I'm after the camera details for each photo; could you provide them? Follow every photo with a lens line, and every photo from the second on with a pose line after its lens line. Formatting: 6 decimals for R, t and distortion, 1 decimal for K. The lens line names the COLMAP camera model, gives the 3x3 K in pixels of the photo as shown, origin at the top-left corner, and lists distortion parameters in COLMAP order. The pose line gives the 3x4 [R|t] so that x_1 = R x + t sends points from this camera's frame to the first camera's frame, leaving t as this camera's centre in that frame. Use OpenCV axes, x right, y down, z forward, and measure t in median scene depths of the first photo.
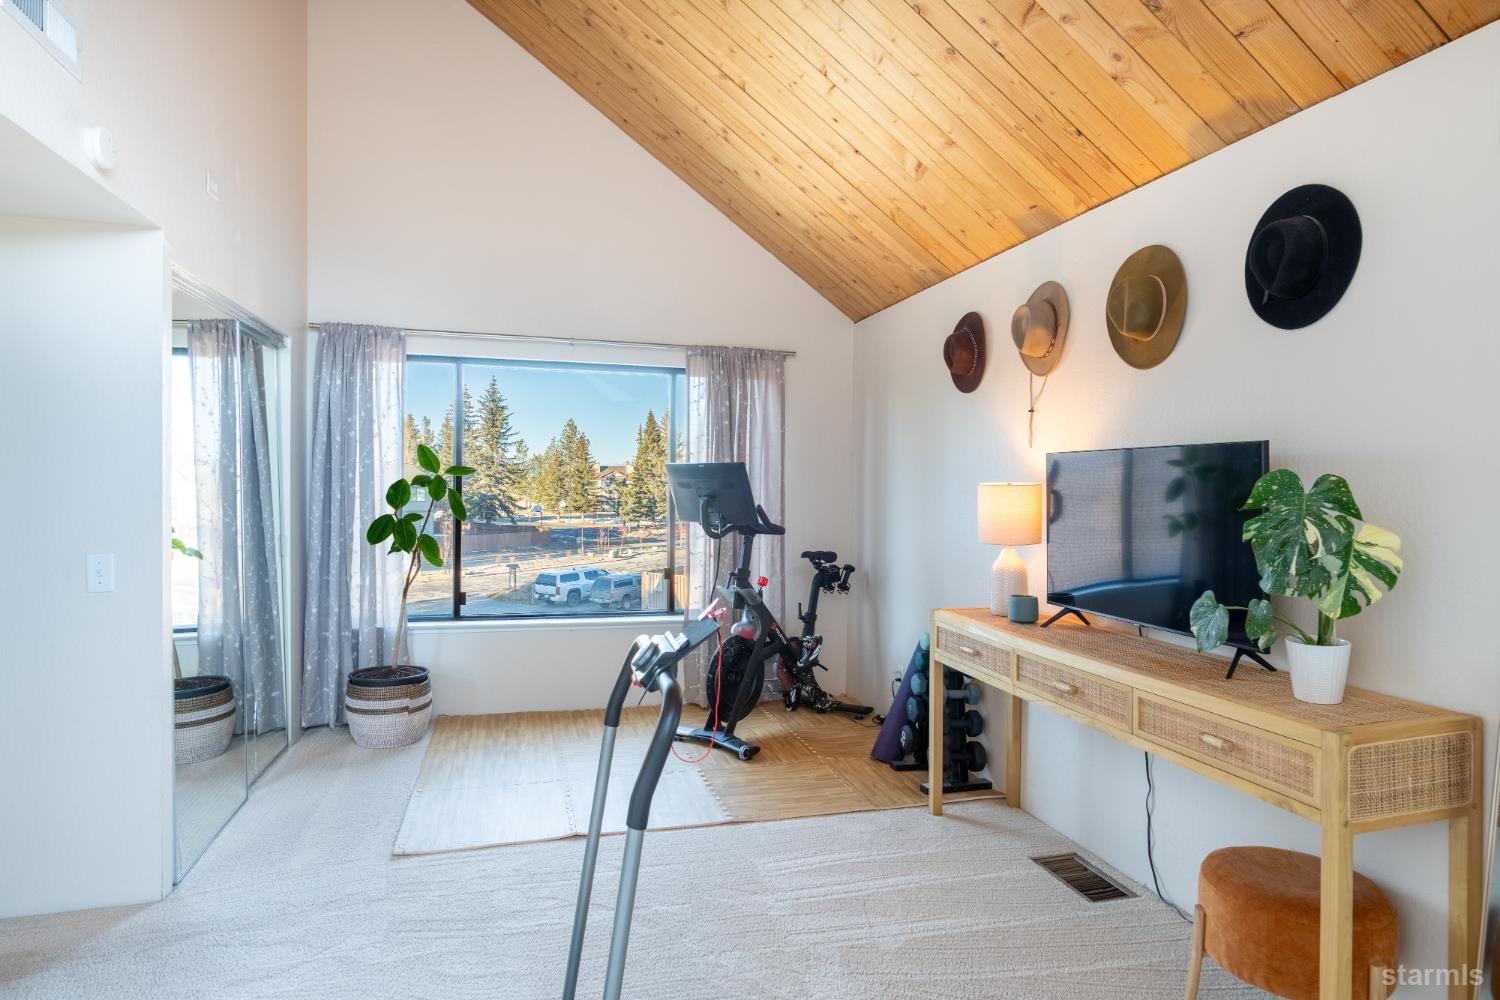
lens RADIAL K [[855.4, 0, 750.0], [0, 855.4, 500.0], [0, 0, 1]] dist [0.002578, 0.001289]
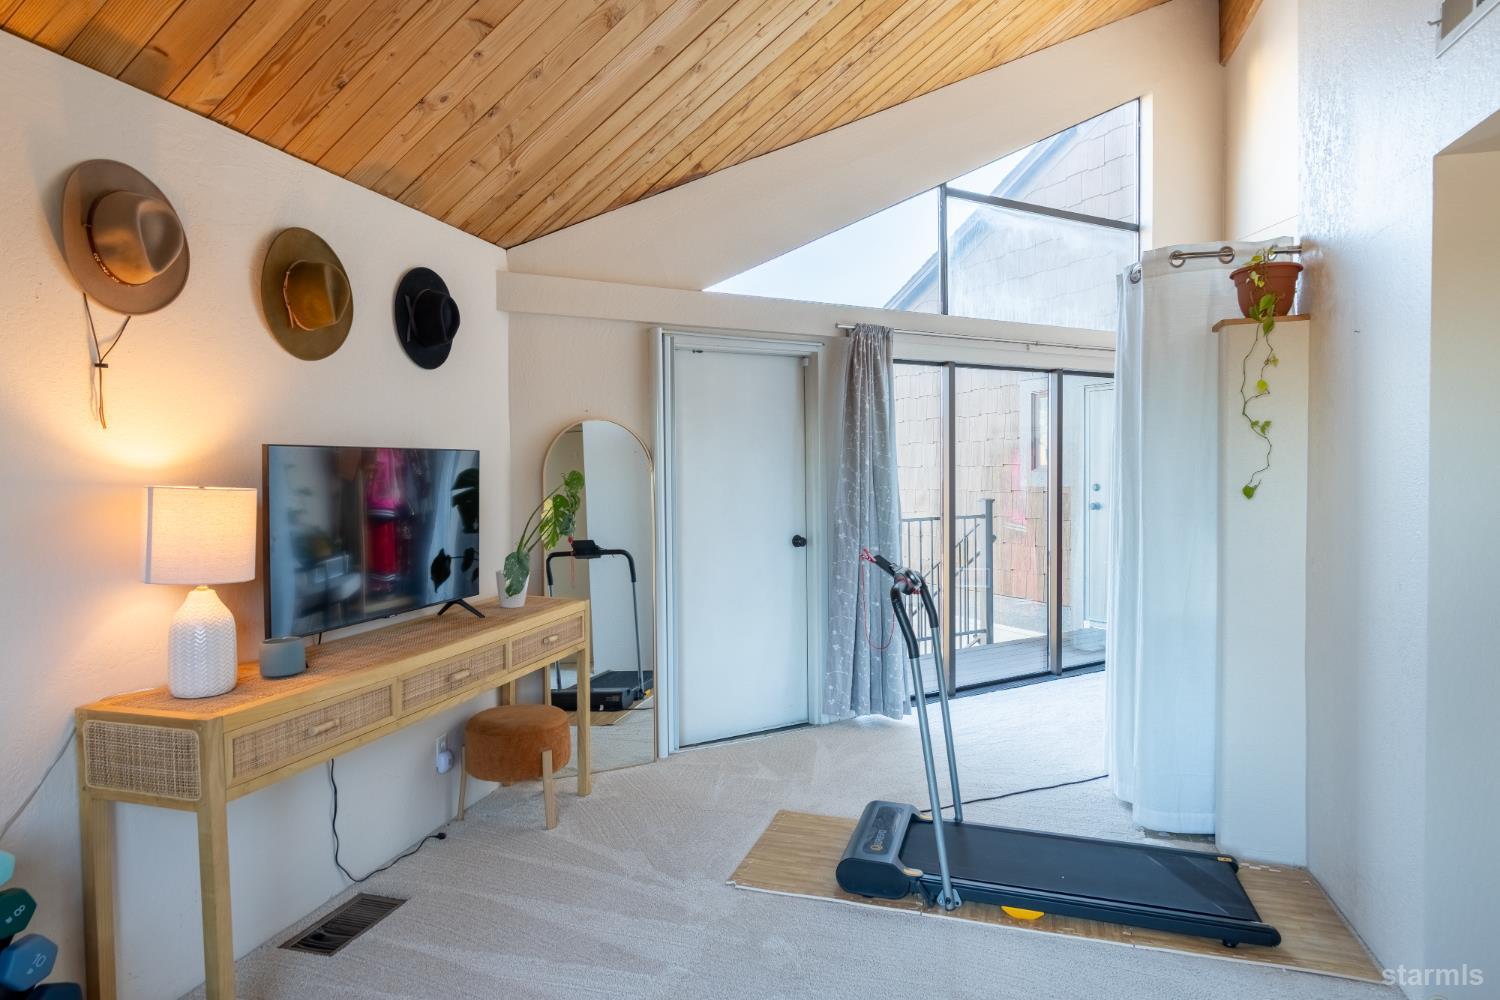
lens RADIAL K [[855.4, 0, 750.0], [0, 855.4, 500.0], [0, 0, 1]] dist [0.002578, 0.001289]
pose [[-0.846451, -0.015276, 0.532248, -0.423278], [0.017799, 0.998218, 0.056957, -0.042365], [-0.532170, 0.057685, -0.844670, 1.459121]]
